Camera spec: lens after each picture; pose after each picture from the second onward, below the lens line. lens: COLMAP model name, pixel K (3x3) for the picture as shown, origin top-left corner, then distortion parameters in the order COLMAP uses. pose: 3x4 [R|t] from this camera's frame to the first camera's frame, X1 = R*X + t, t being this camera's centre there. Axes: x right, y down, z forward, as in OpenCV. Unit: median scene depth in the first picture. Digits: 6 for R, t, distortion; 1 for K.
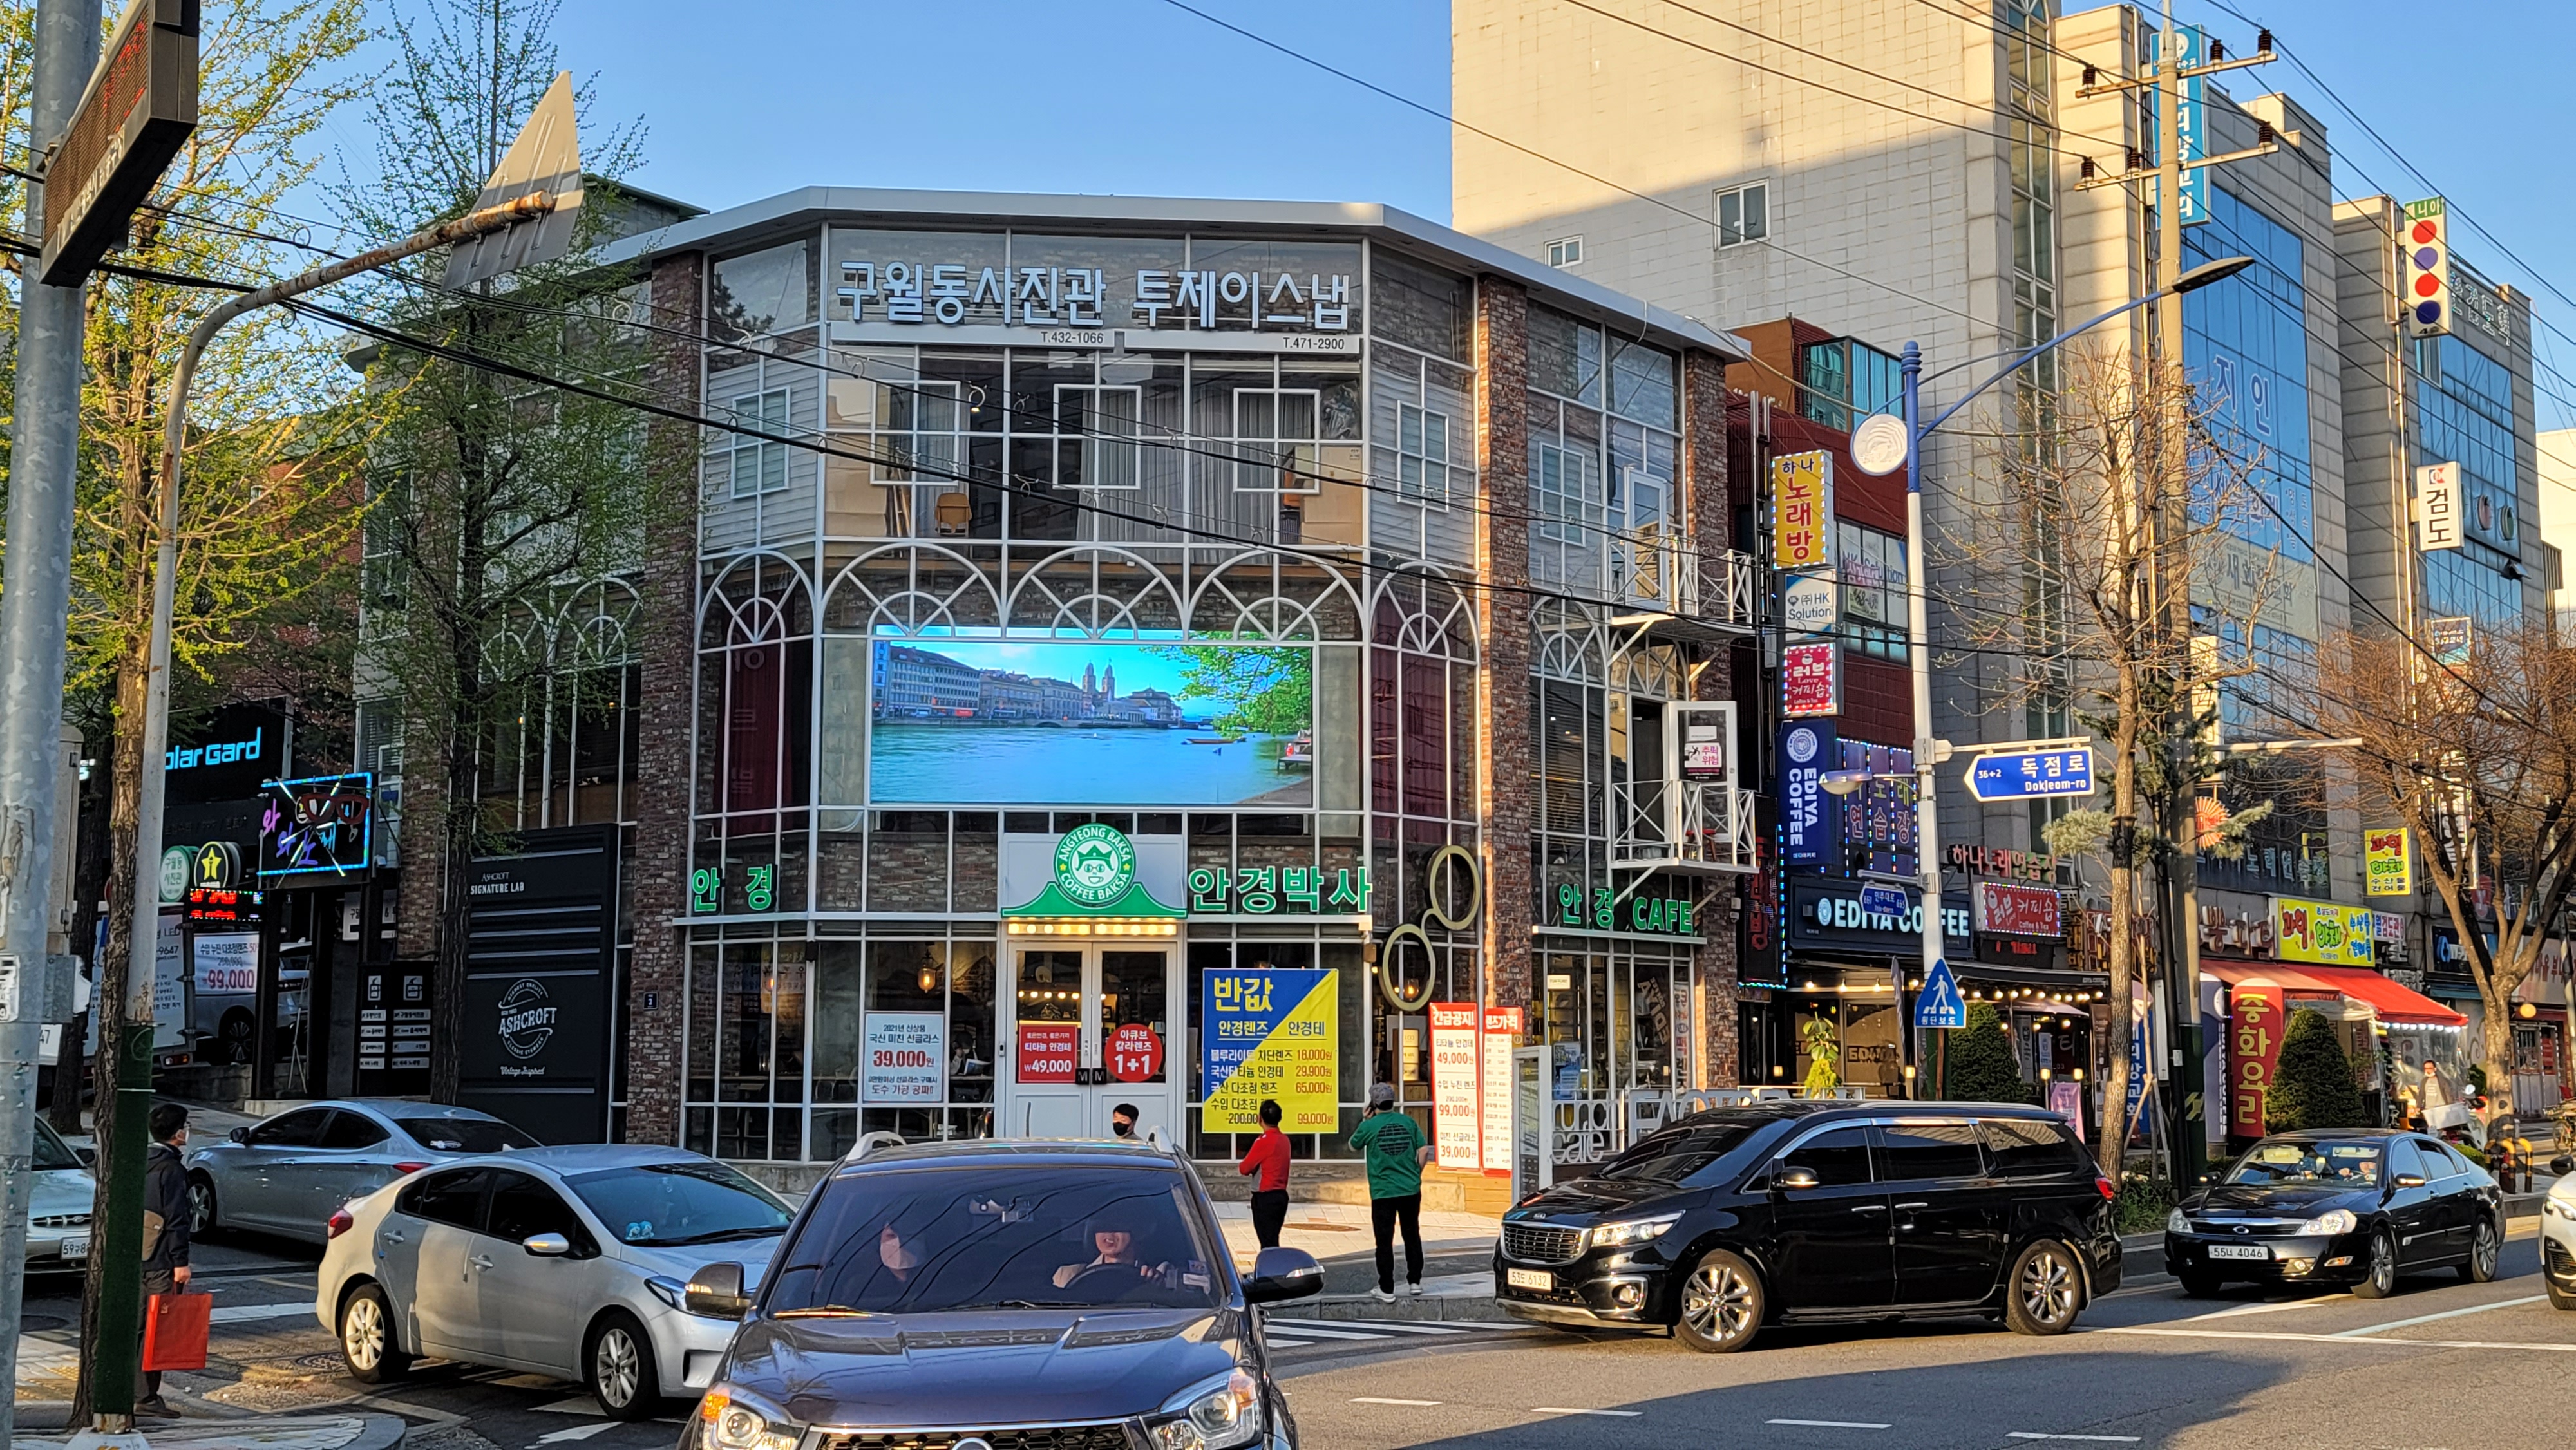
lens RADIAL K [[2820.9, 0, 1290.5], [0, 2820.9, 803.3], [0, 0, 1]] dist [0.131589, -0.266978]
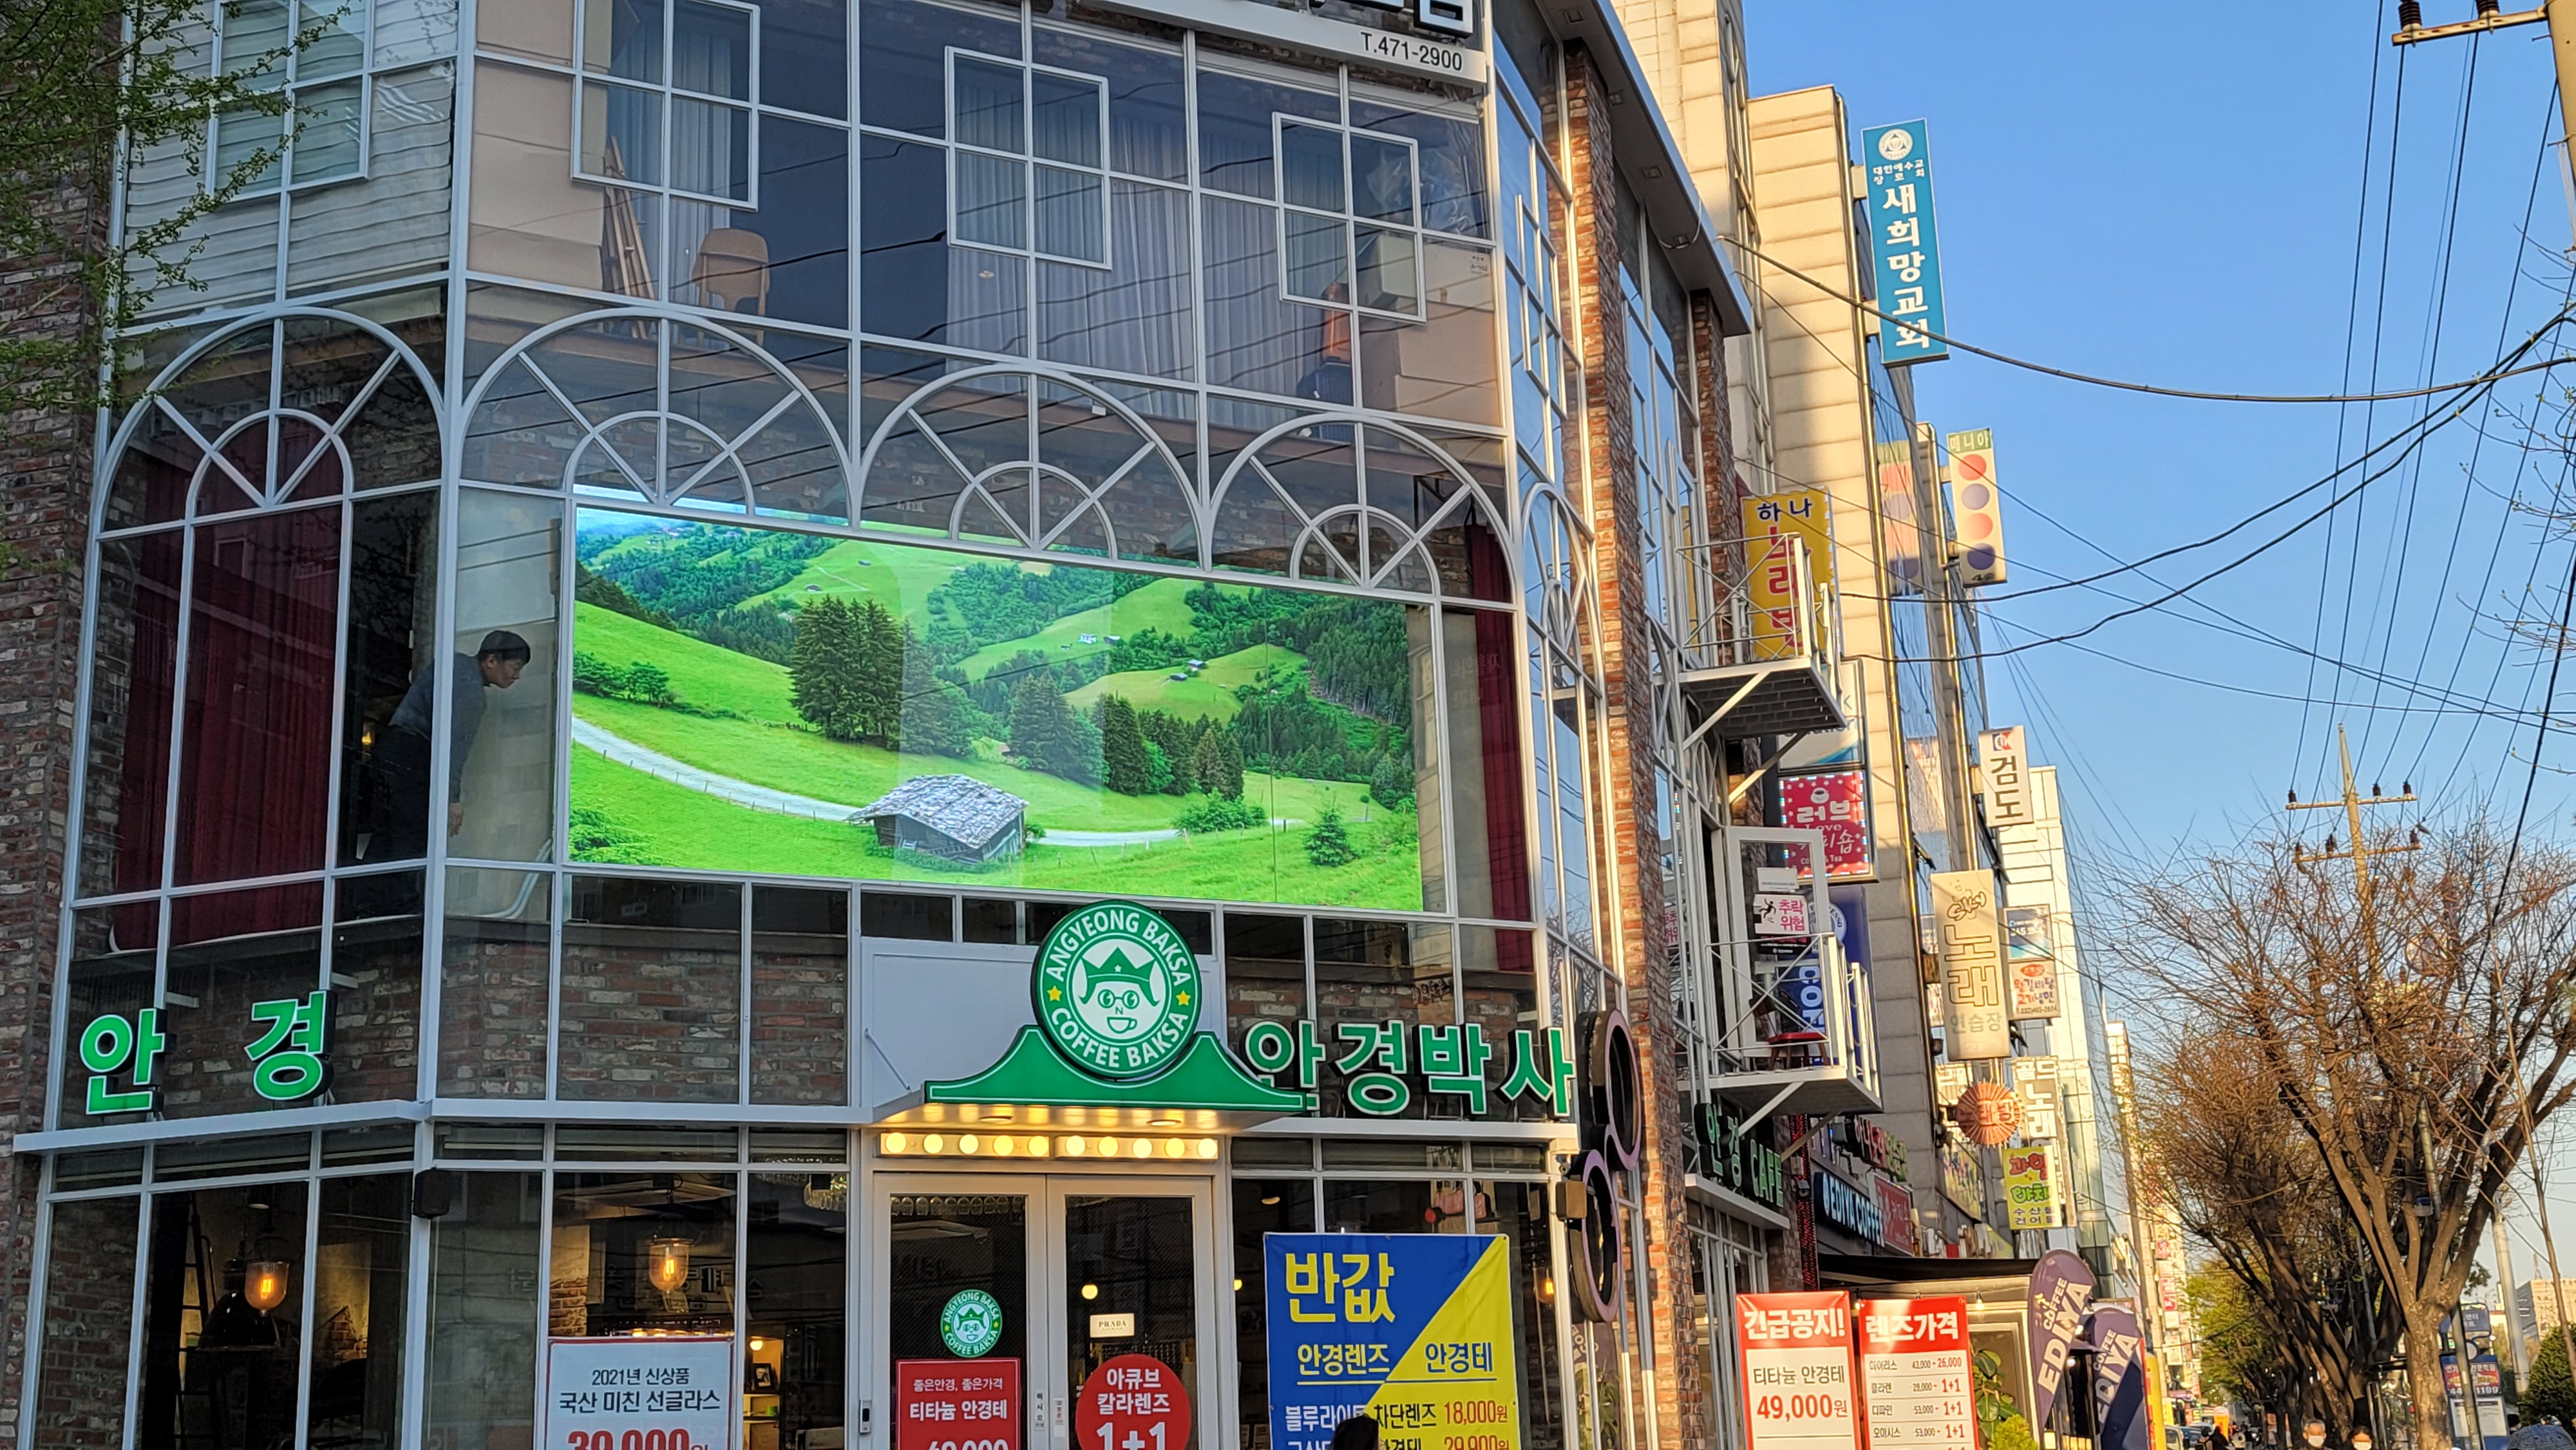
lens RADIAL K [[2820.9, 0, 1290.5], [0, 2820.9, 803.3], [0, 0, 1]] dist [0.131589, -0.266978]
pose [[0.927715, 0.050325, 0.369881, -0.207290], [0.007028, 0.988340, -0.152098, 0.059410], [-0.373223, 0.143703, 0.916545, 0.547659]]
